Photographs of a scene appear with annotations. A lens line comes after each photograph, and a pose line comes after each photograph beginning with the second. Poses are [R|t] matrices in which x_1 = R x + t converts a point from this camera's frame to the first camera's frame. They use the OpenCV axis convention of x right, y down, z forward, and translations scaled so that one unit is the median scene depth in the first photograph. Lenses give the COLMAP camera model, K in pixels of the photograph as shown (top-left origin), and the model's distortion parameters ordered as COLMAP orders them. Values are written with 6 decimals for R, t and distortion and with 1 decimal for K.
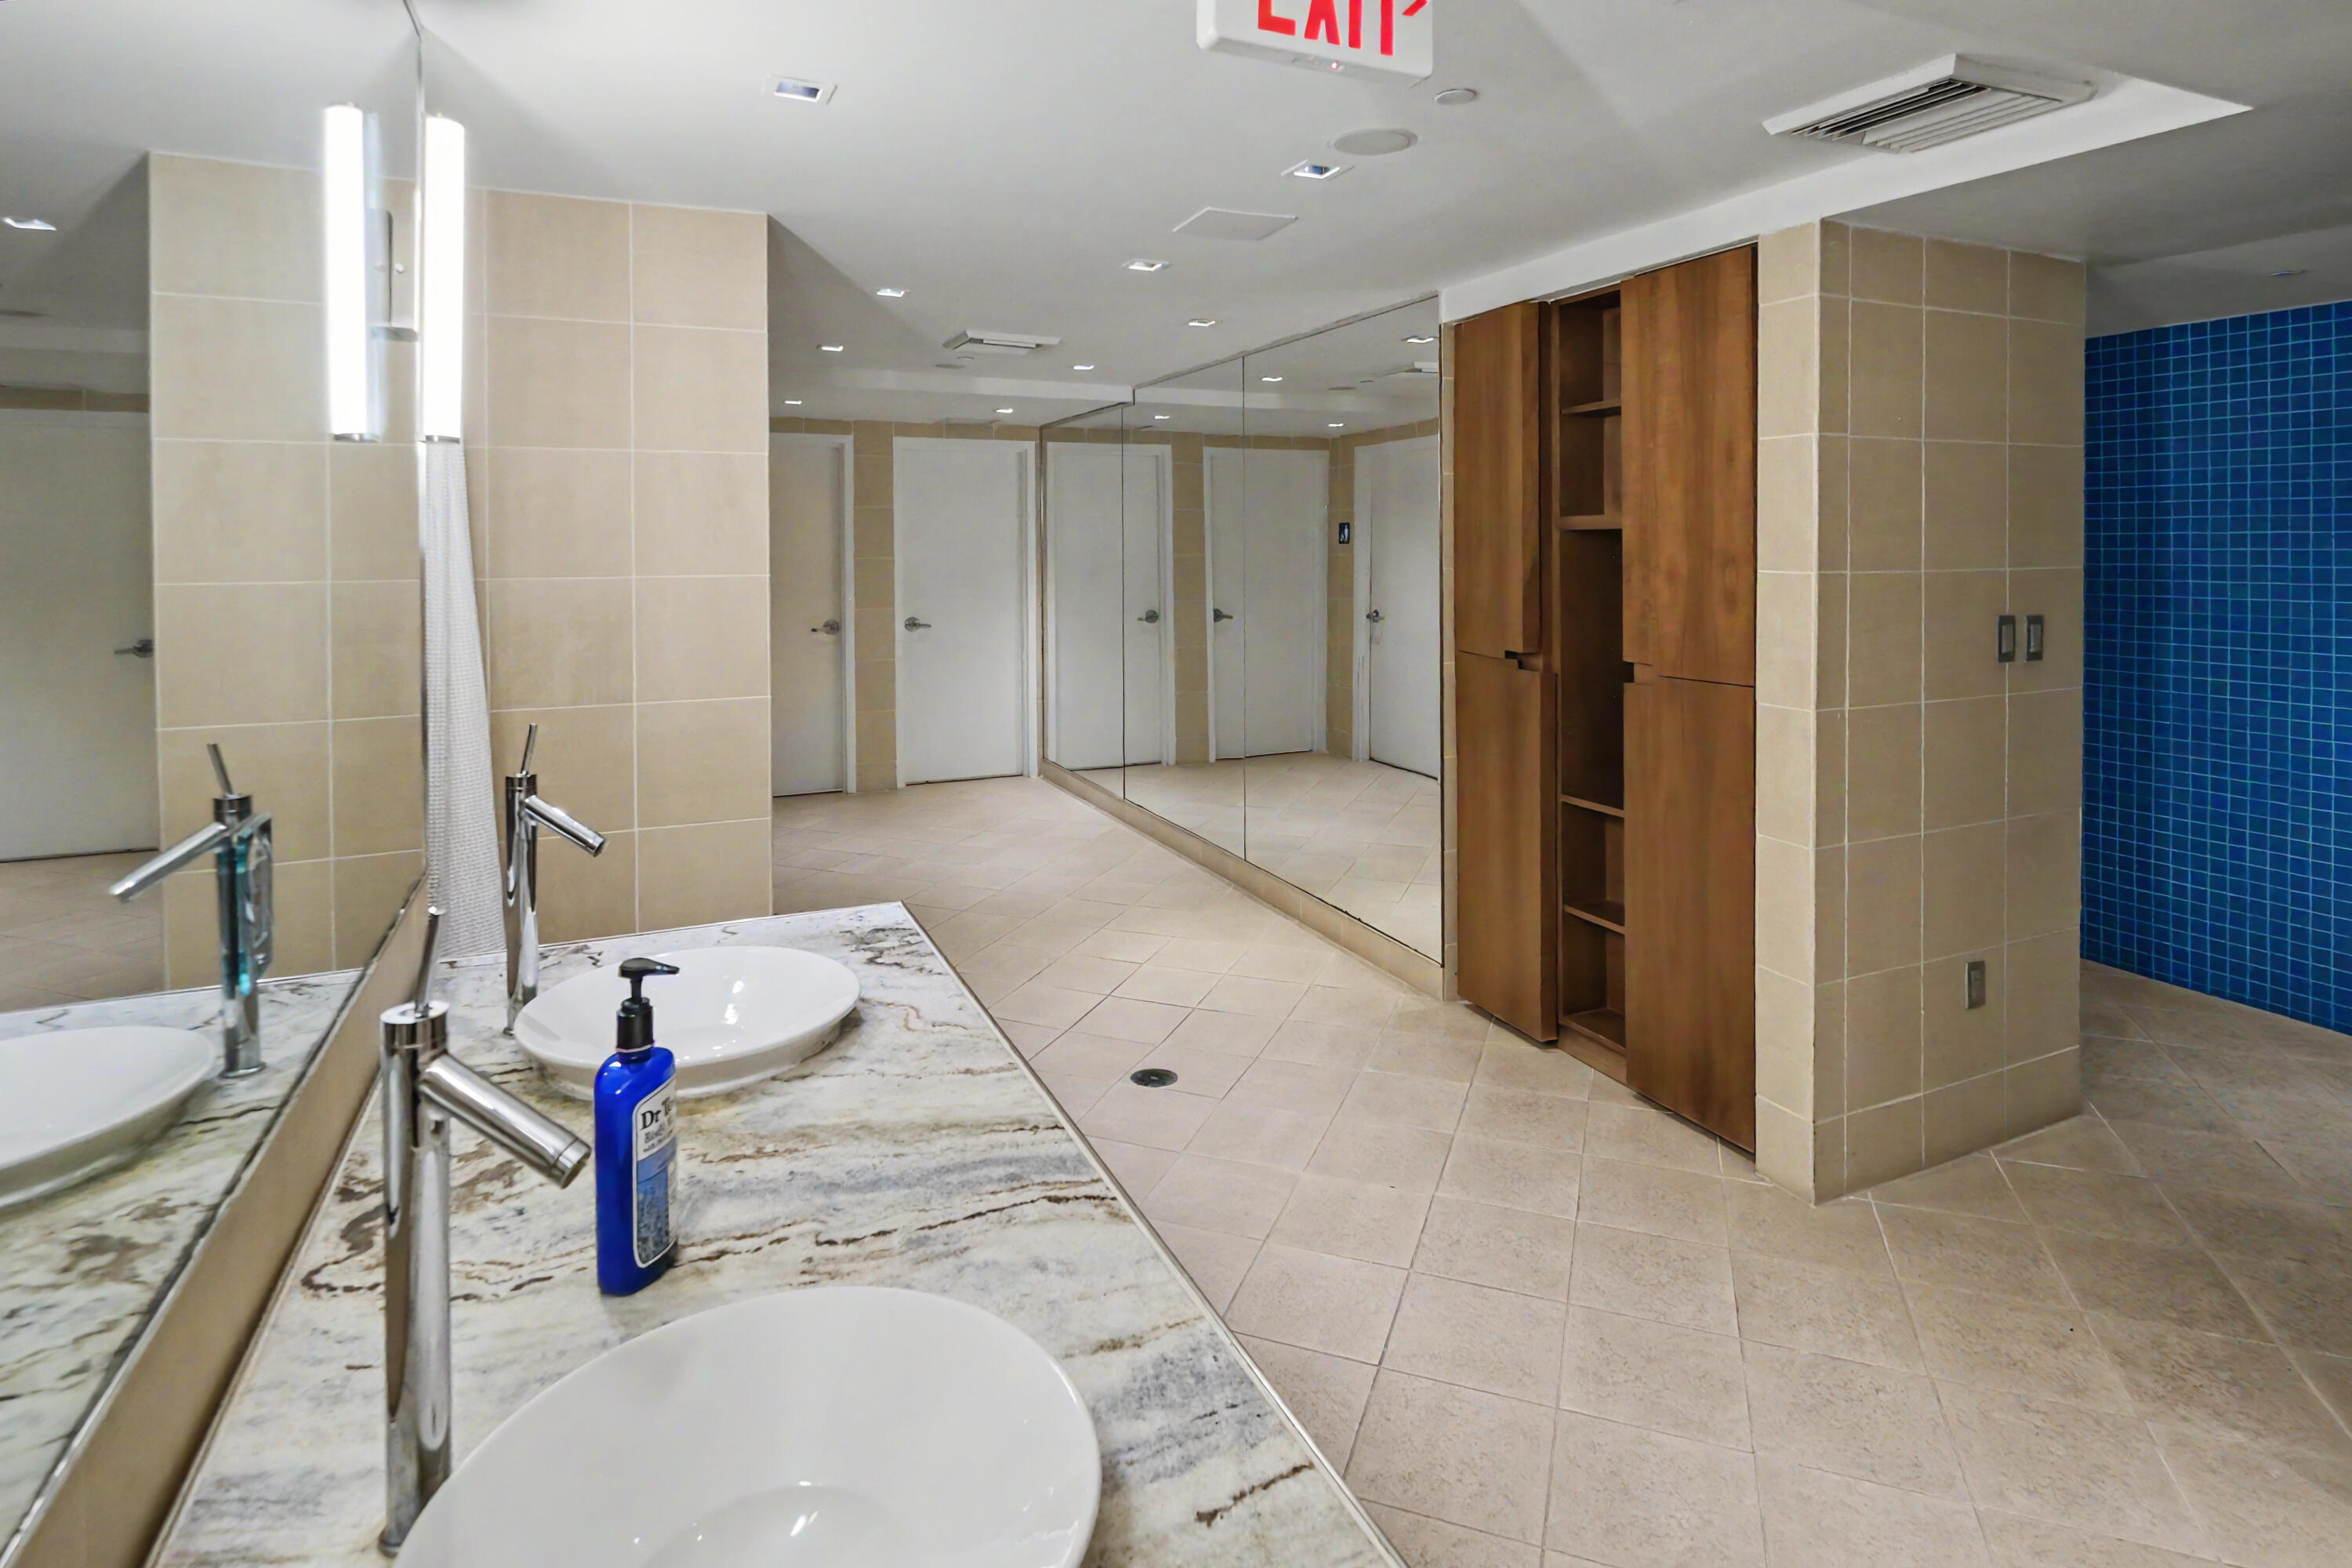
lens RADIAL K [[1199.5, 0, 1168.8], [0, 1199.5, 783.9], [0, 0, 1]] dist [-0.020692, -0.000381]
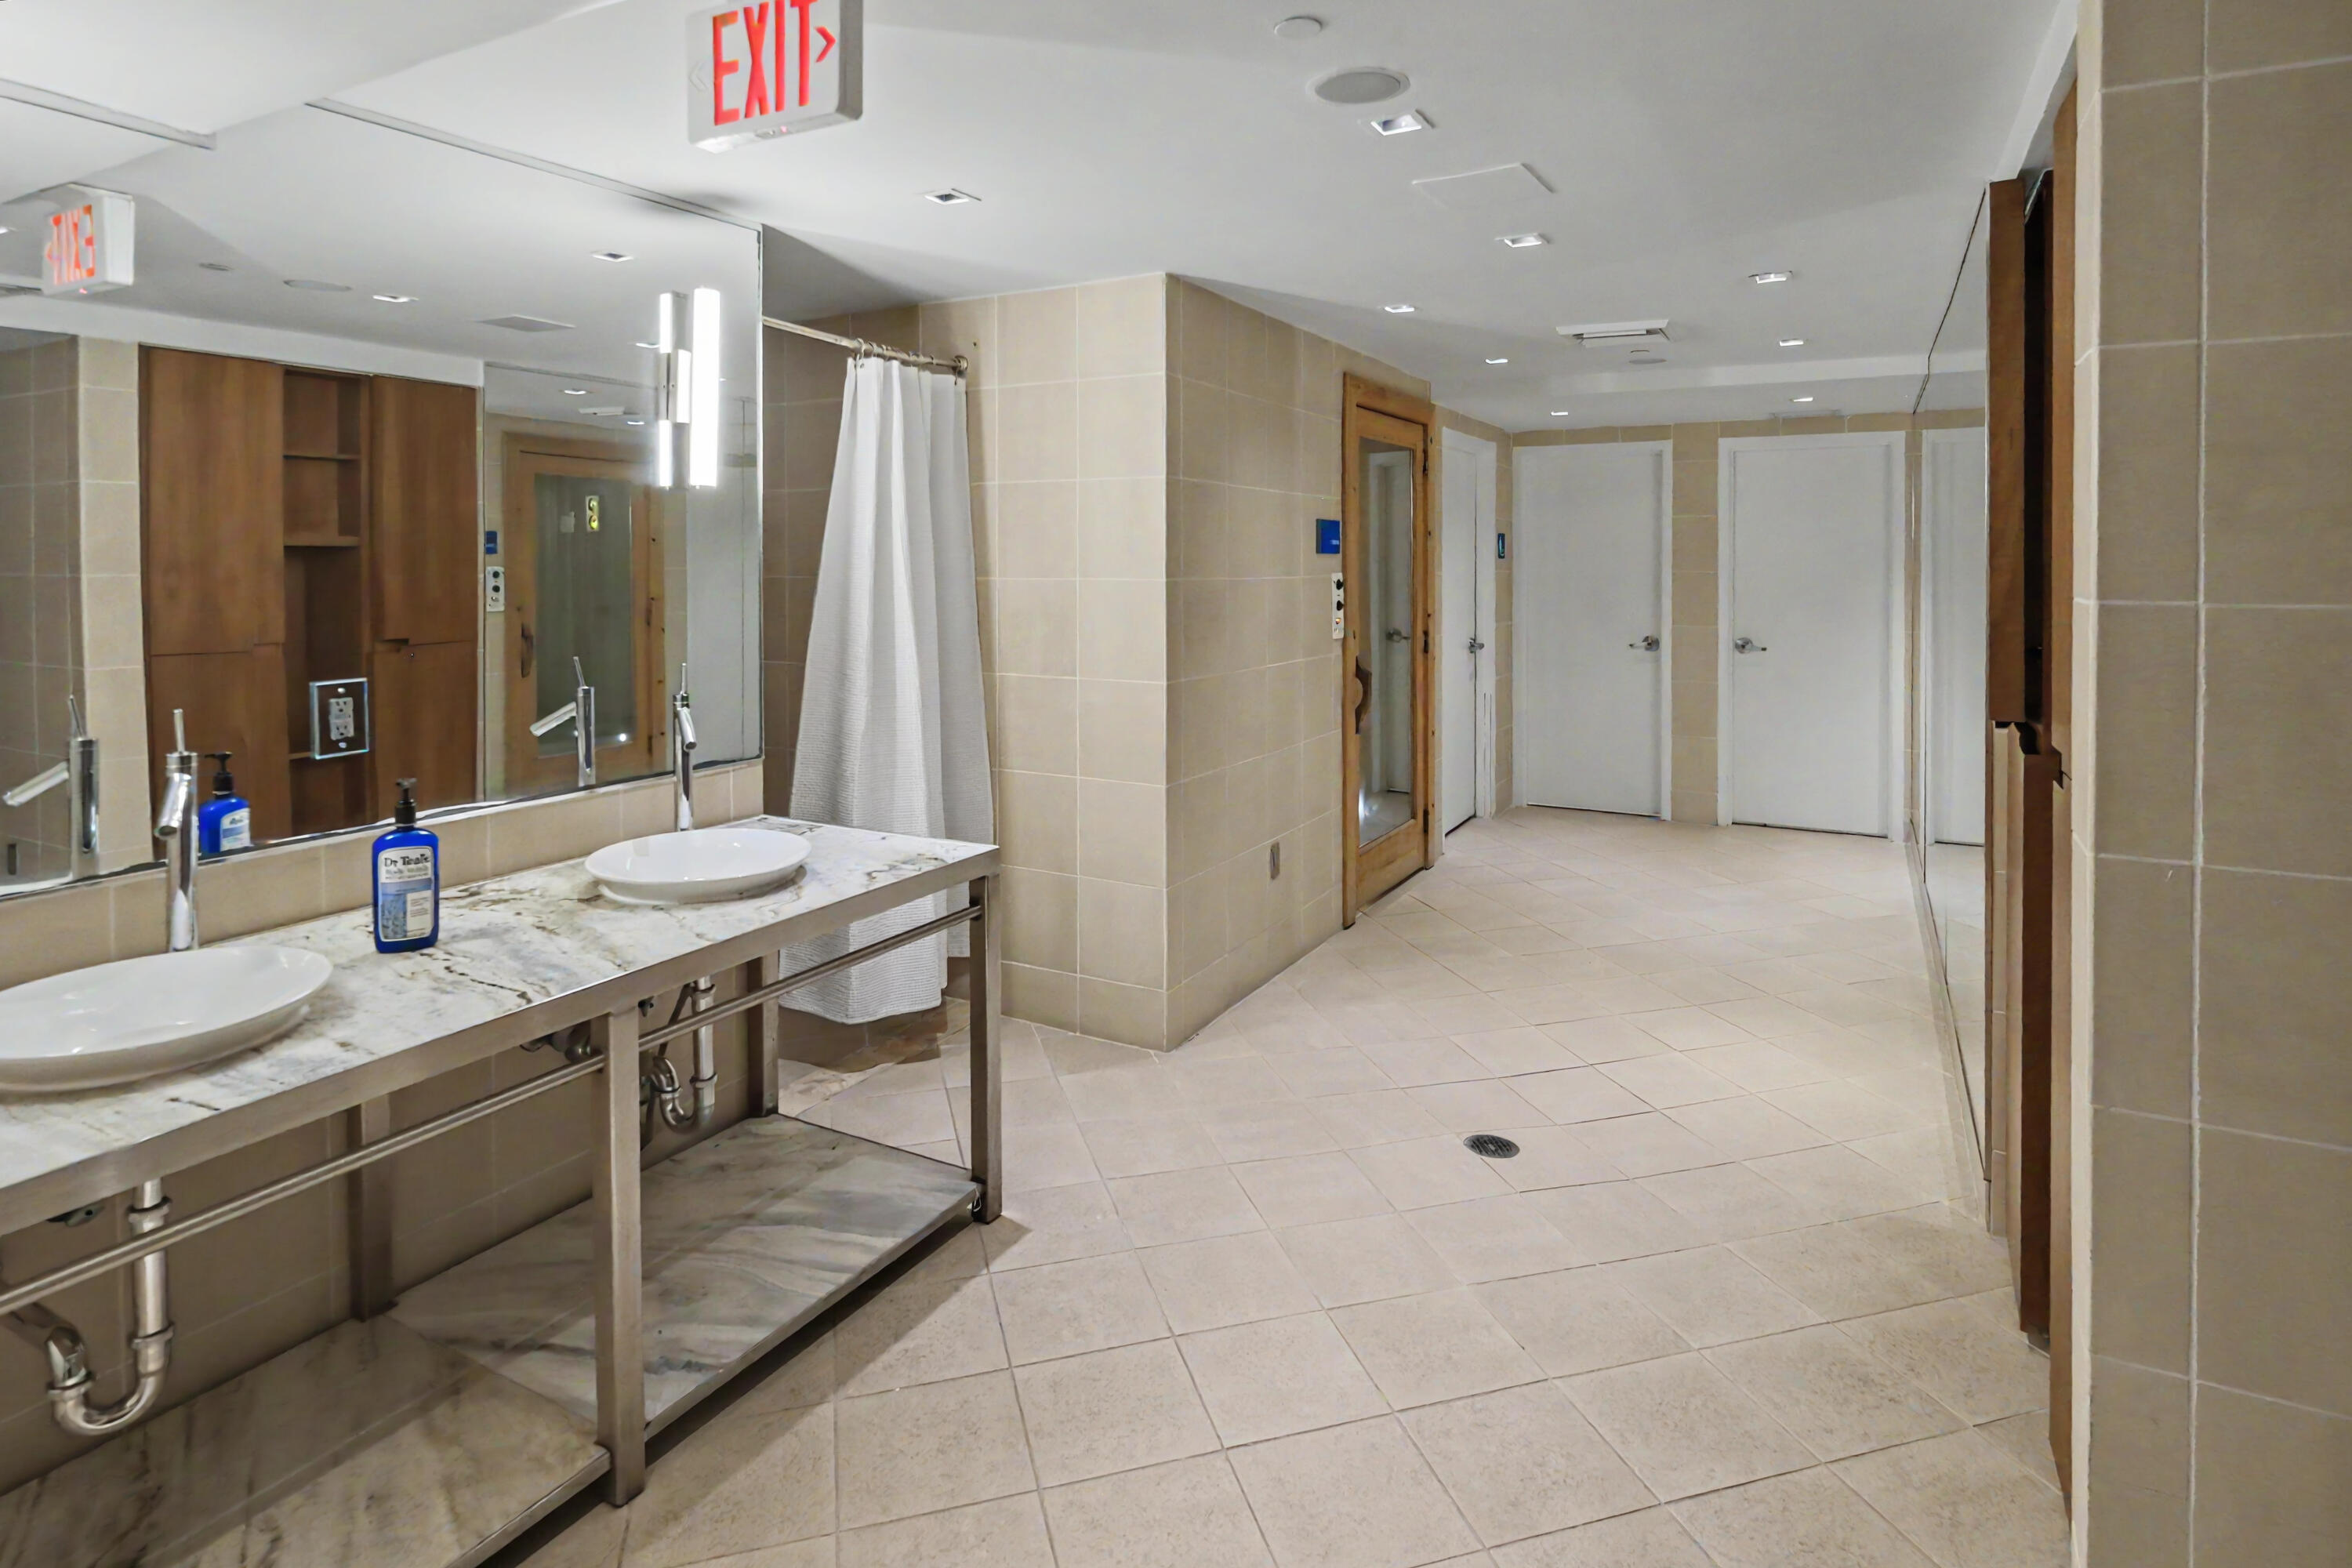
lens RADIAL K [[1199.5, 0, 1168.8], [0, 1199.5, 783.9], [0, 0, 1]] dist [-0.020692, -0.000381]
pose [[0.600286, 0.150950, -0.785411, 0.361039], [-0.157042, 0.985157, 0.069313, -0.037443], [0.784216, 0.081735, 0.615081, 0.178084]]
